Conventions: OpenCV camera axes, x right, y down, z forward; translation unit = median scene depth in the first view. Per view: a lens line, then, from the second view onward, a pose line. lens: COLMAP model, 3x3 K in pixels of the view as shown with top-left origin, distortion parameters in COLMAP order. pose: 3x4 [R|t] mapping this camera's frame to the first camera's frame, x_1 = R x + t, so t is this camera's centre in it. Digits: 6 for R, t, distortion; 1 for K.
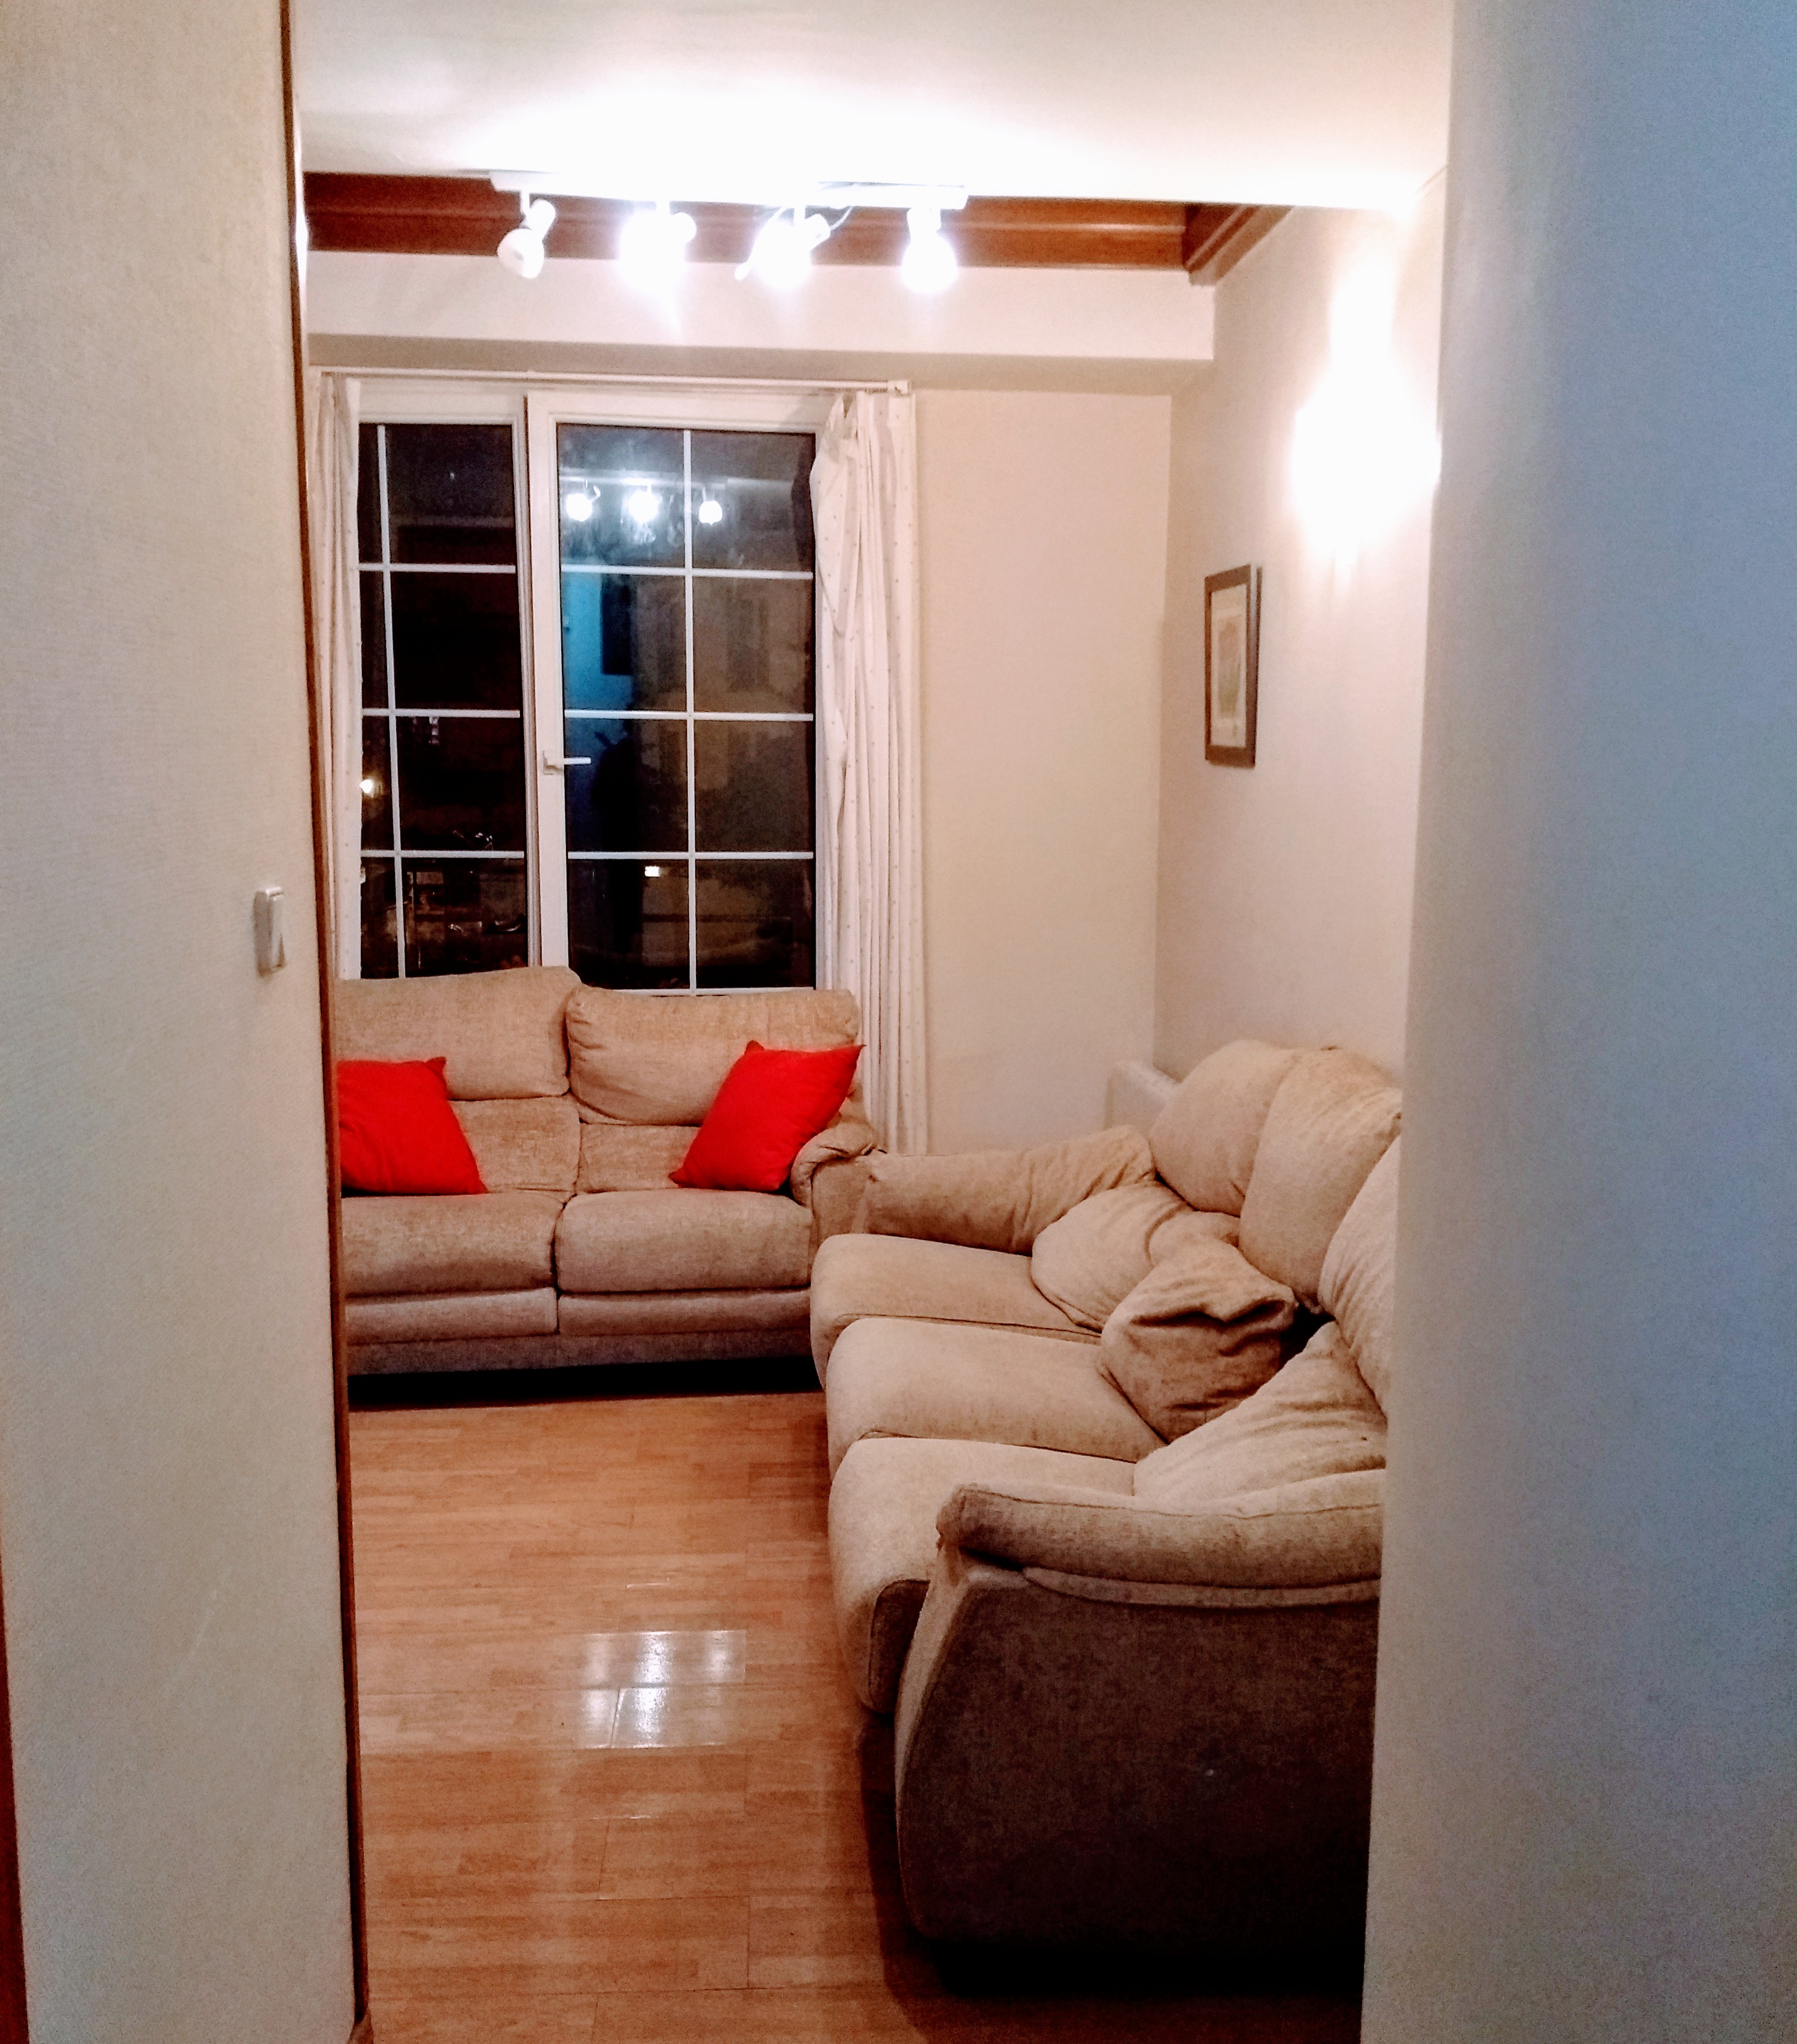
lens RADIAL K [[1892.4, 0, 898.5], [0, 1892.4, 1022.0], [0, 0, 1]] dist [0.070510, -0.001490]
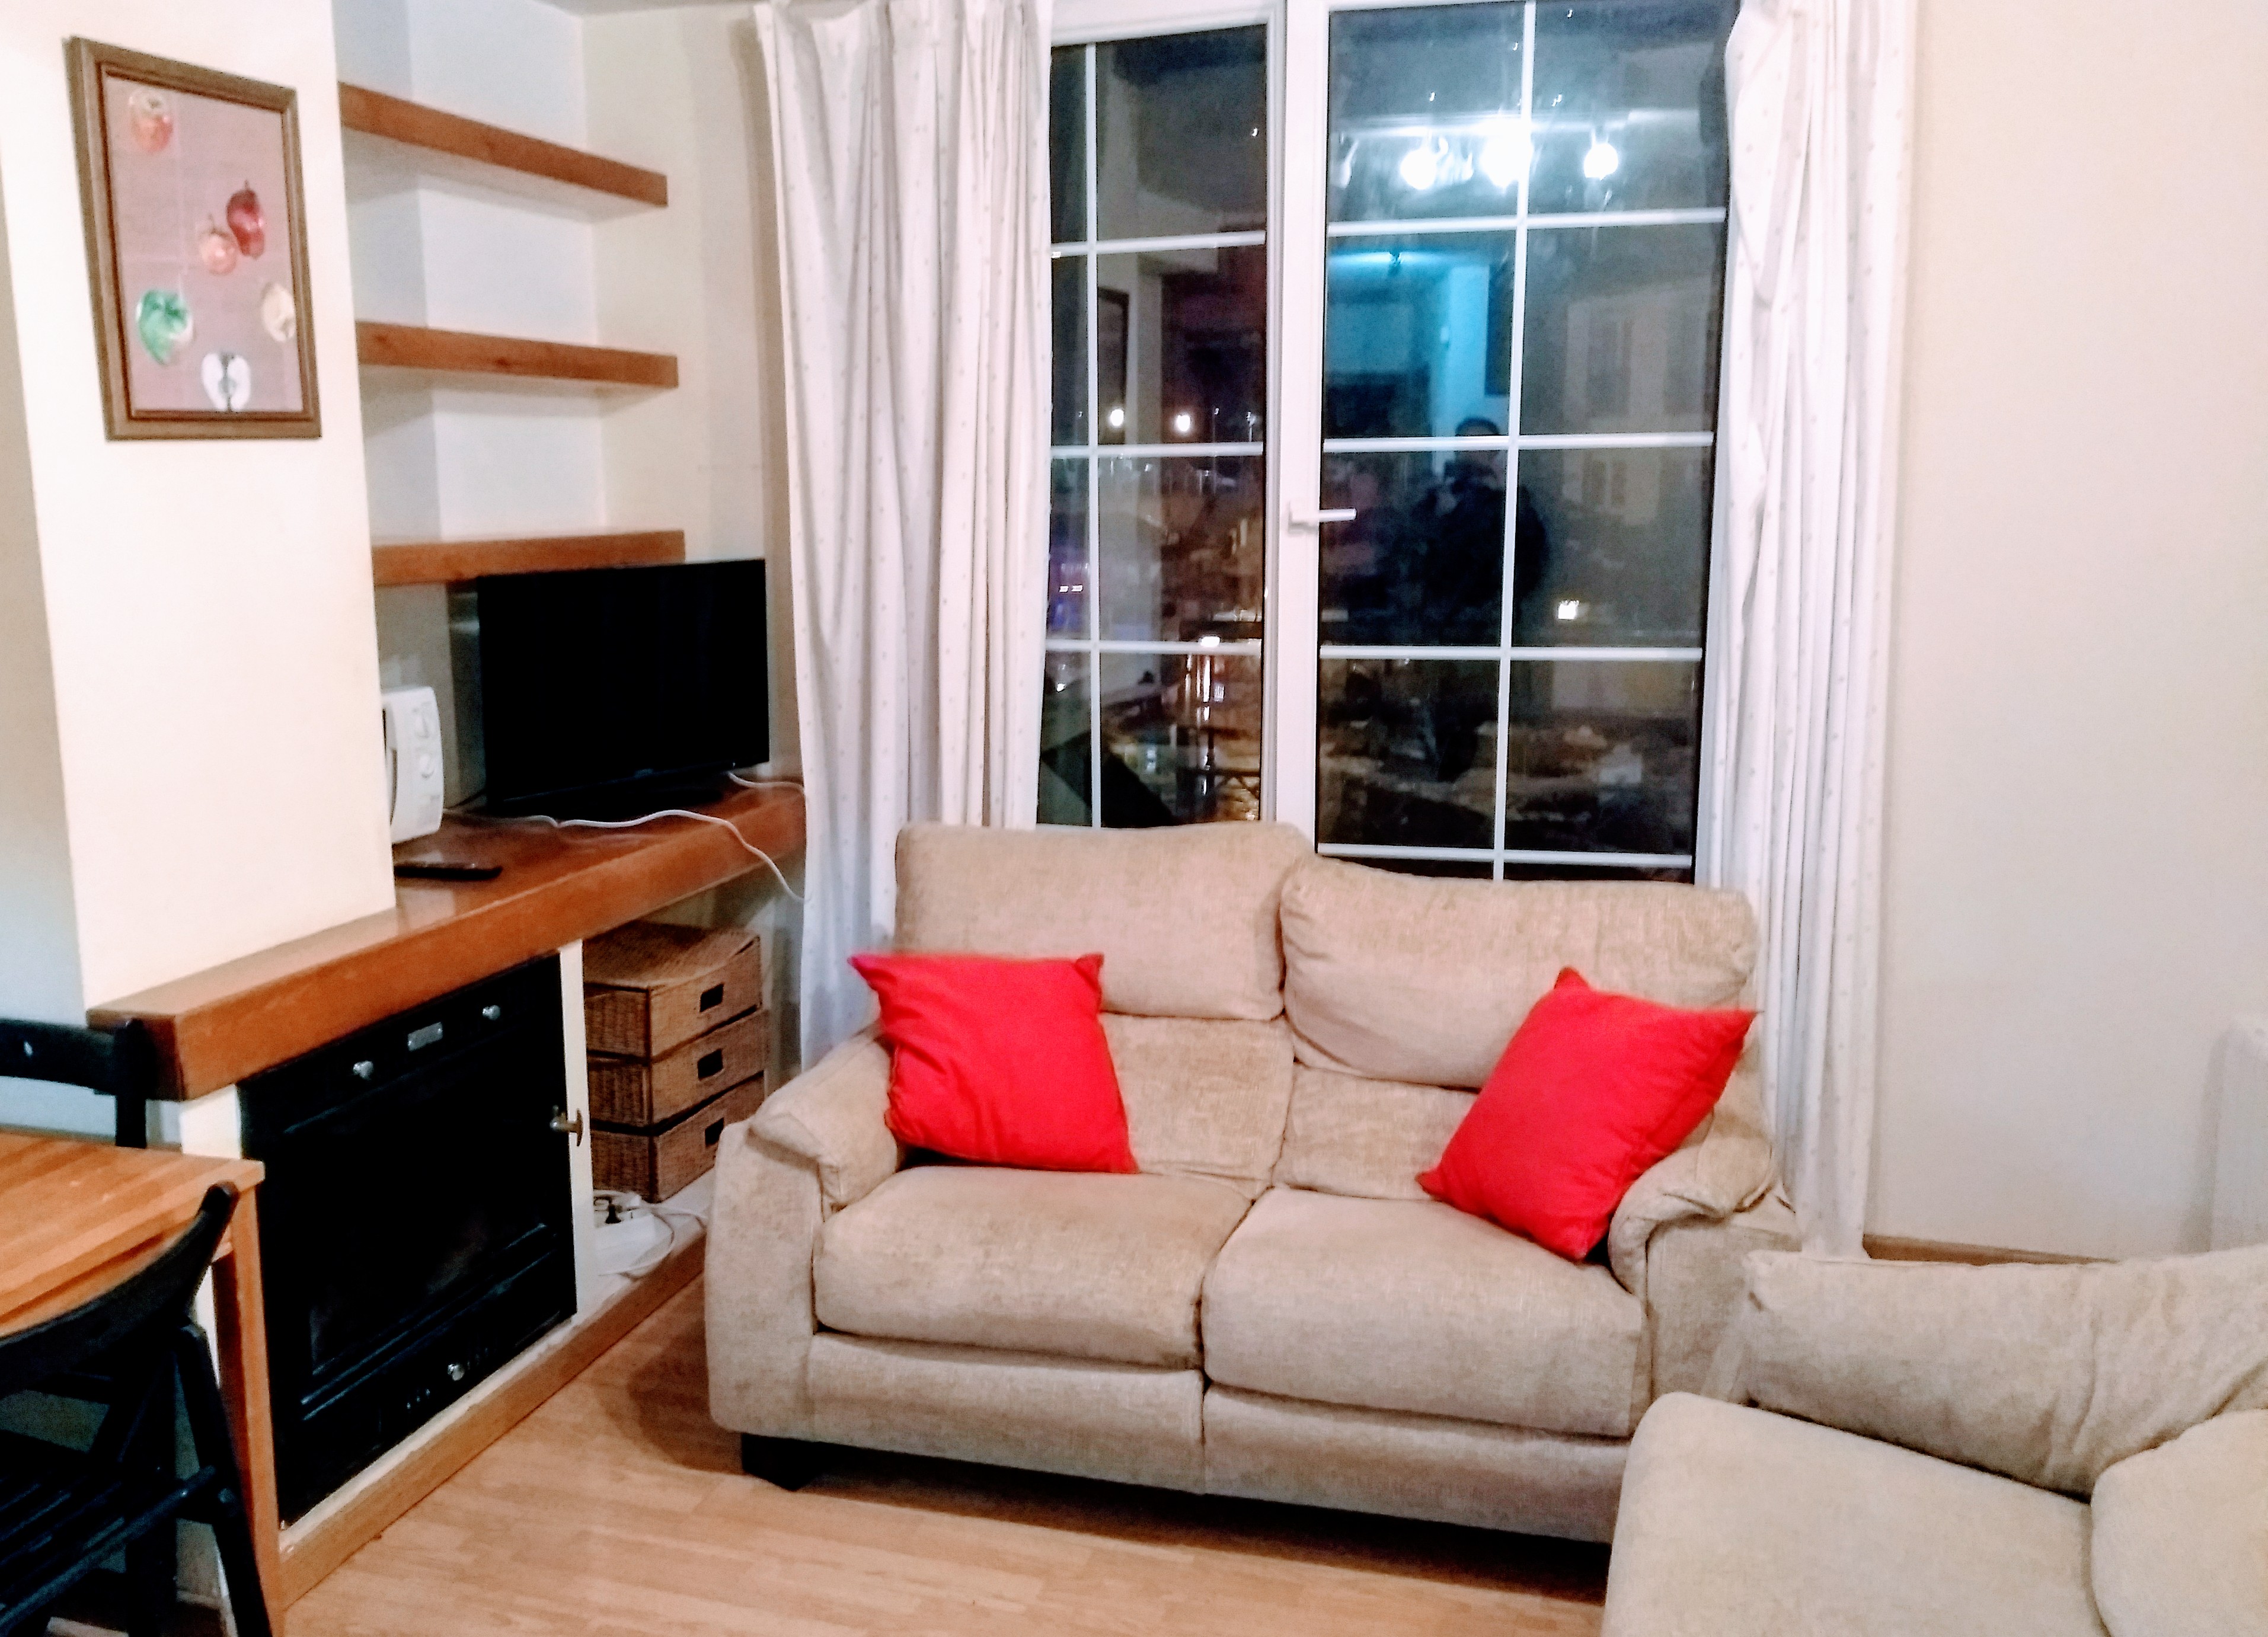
lens RADIAL K [[2055.4, 0, 965.3], [0, 2055.4, 820.0], [0, 0, 1]] dist [0.085442, -0.113818]
pose [[0.919504, 0.048193, -0.390115, 0.003194], [-0.040071, 0.998778, 0.028937, -0.050132], [0.391033, -0.010976, 0.920311, 0.302884]]
